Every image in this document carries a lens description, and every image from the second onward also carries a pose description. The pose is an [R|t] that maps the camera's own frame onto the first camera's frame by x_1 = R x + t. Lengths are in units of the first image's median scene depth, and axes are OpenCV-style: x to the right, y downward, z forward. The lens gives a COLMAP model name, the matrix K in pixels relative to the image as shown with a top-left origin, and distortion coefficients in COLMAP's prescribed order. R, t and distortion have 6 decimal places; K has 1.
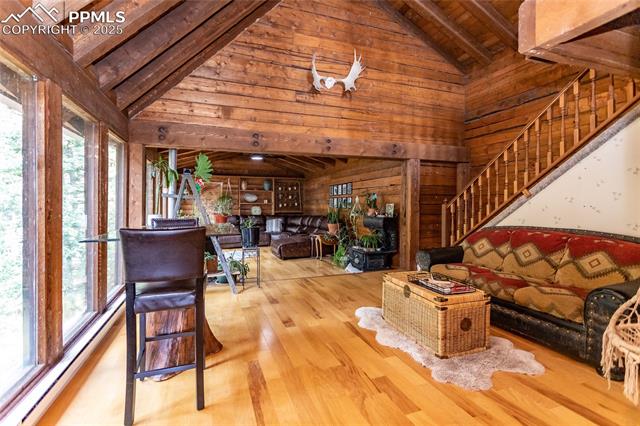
lens RADIAL K [[300.9, 0, 314.8], [0, 300.9, 210.6], [0, 0, 1]] dist [0.006935, -0.002742]
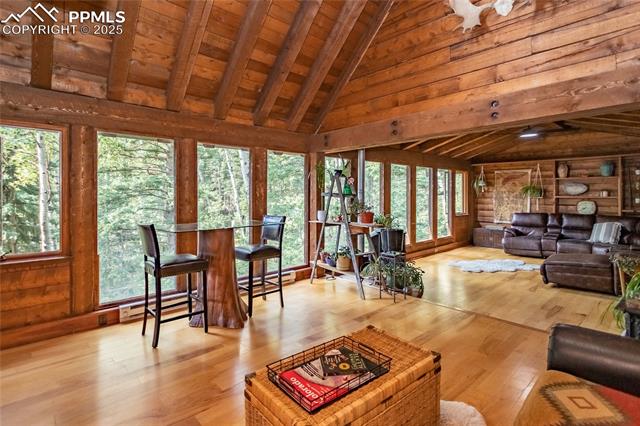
lens RADIAL K [[319.6, 0, 321.8], [0, 319.6, 194.8], [0, 0, 1]] dist [0.004818, 0.000136]
pose [[0.397661, 0.000324, -0.917532, 0.238967], [-0.016168, 0.999847, -0.006655, -0.015021], [0.917390, 0.017481, 0.397605, 0.194404]]
